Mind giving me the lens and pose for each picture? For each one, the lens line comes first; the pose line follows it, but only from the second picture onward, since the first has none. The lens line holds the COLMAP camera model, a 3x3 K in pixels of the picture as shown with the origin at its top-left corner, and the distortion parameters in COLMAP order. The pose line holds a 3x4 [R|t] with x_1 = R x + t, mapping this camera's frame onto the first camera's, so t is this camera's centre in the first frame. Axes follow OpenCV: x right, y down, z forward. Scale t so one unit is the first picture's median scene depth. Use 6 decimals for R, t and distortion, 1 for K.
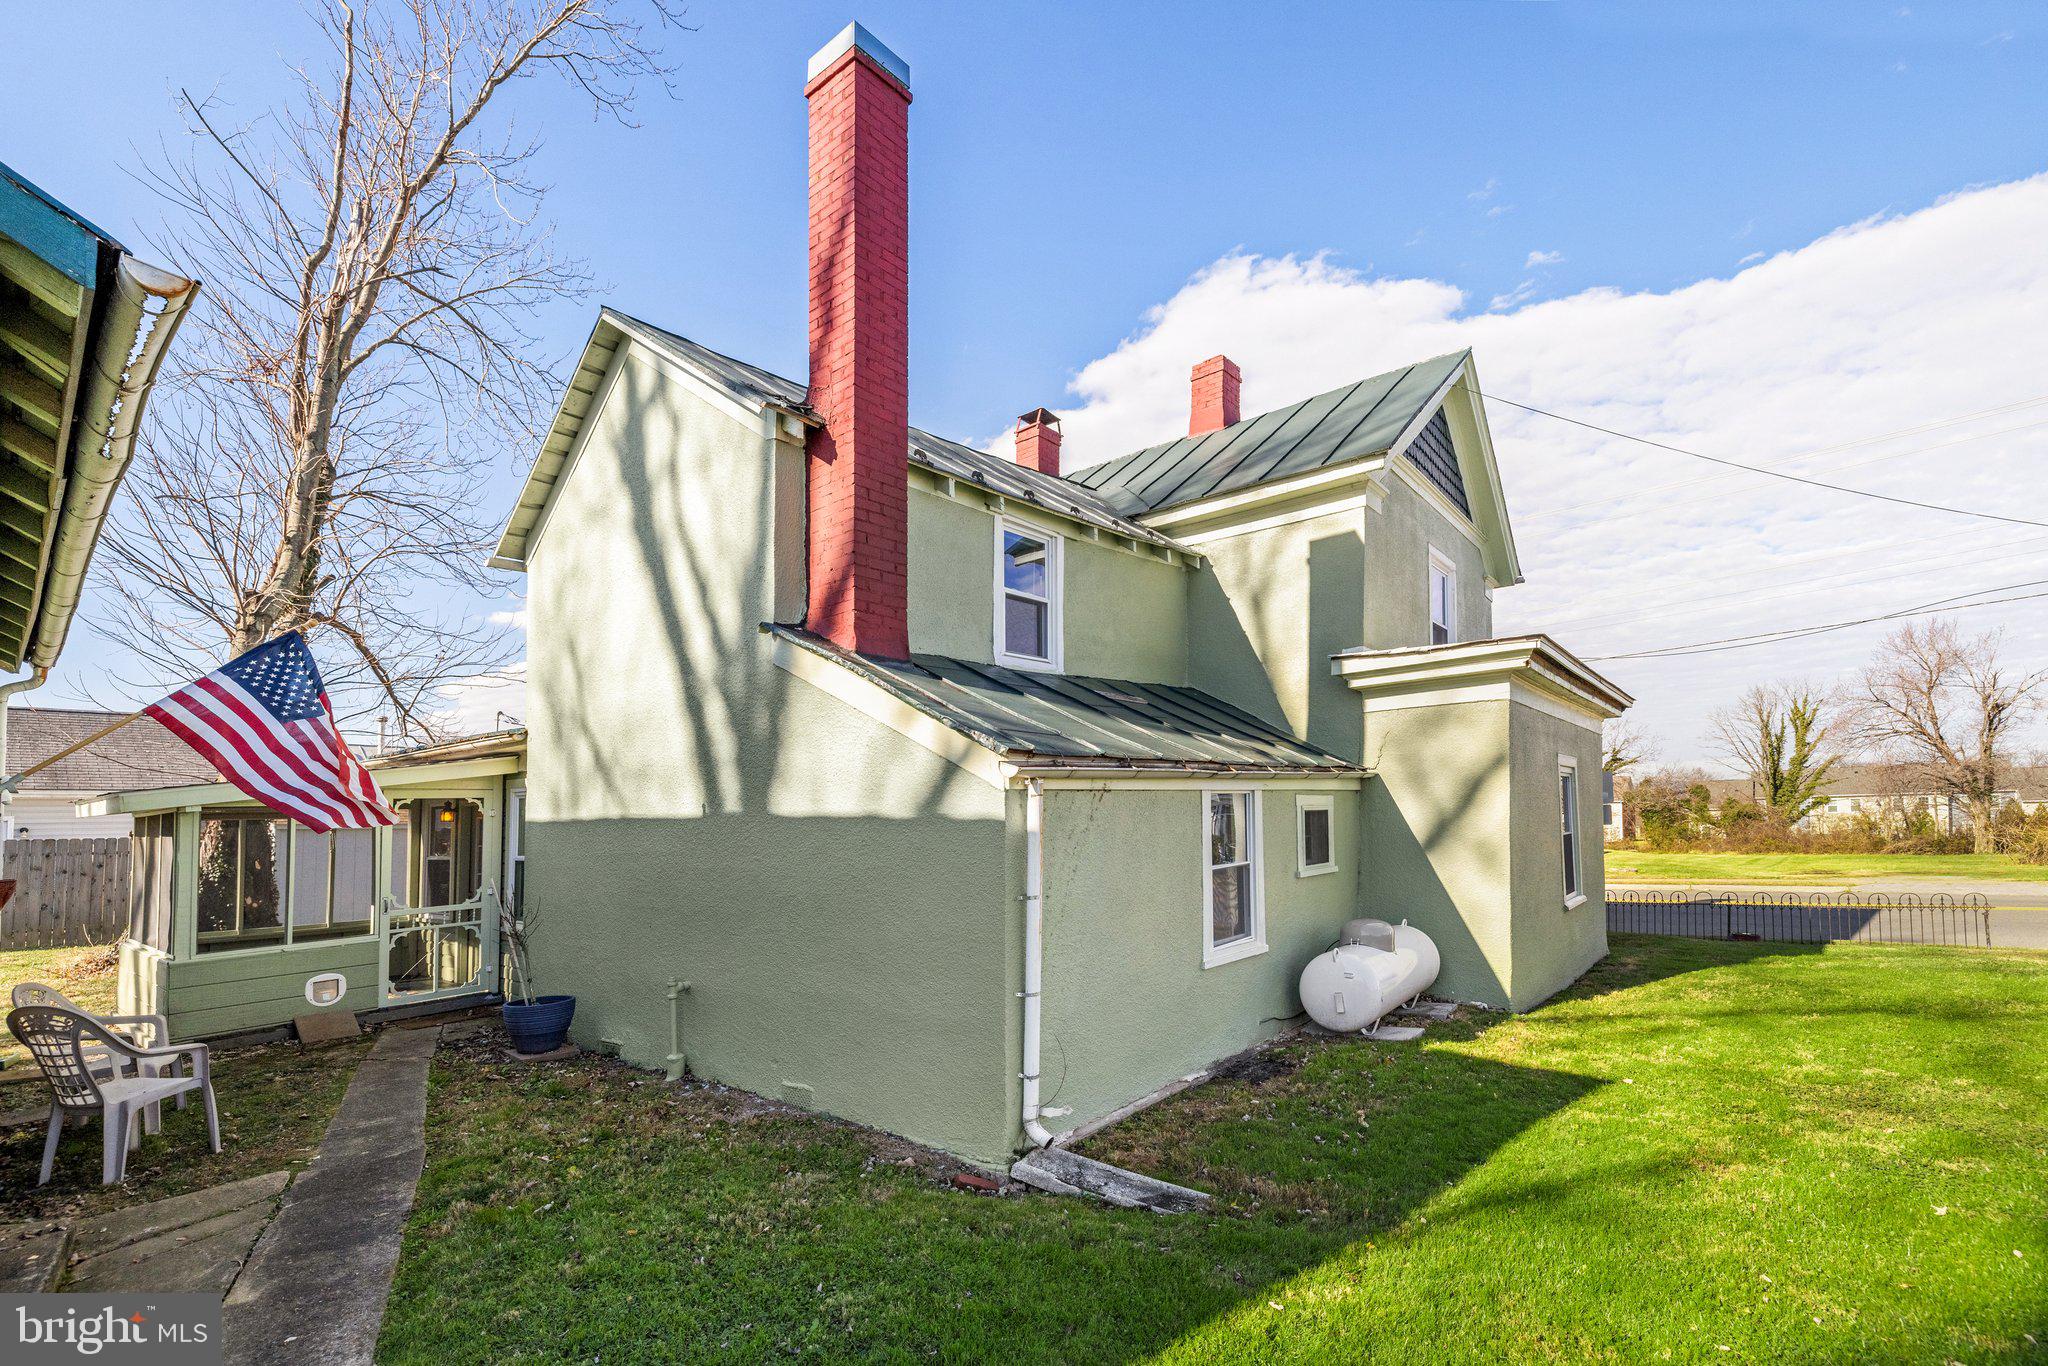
lens RADIAL K [[902.0, 0, 1031.1], [0, 902.0, 715.5], [0, 0, 1]] dist [0.000254, 0.000071]
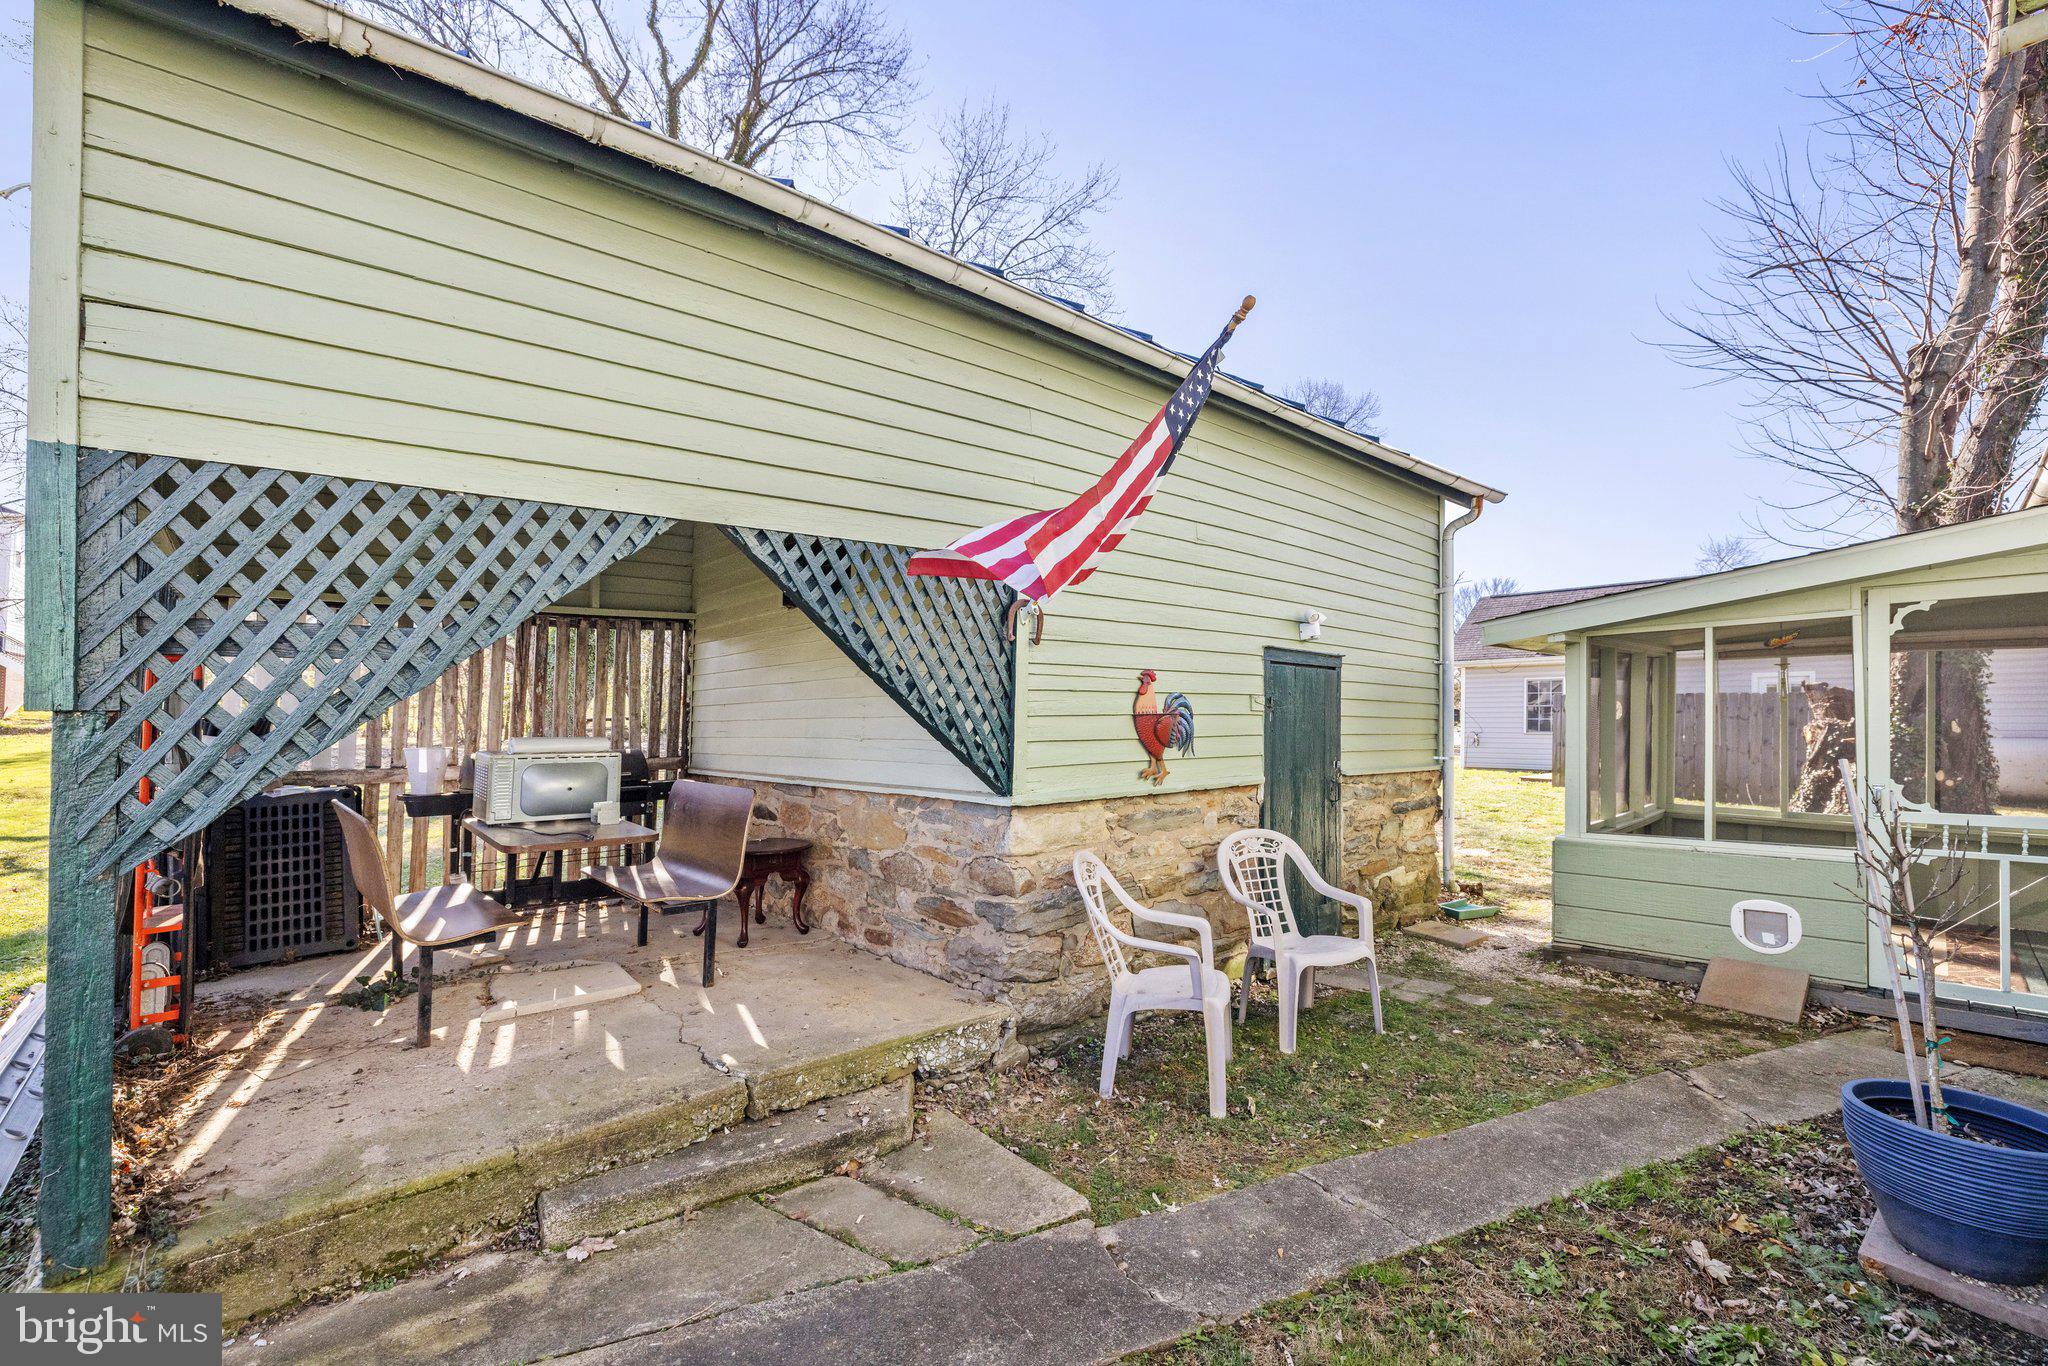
lens RADIAL K [[874.0, 0, 1029.8], [0, 874.0, 683.6], [0, 0, 1]] dist [0.000696, 0.000021]
pose [[-0.138497, -0.010732, -0.990305, -0.088181], [0.124001, 0.991884, -0.028091, 0.063731], [0.982569, -0.126689, -0.136043, 0.398164]]
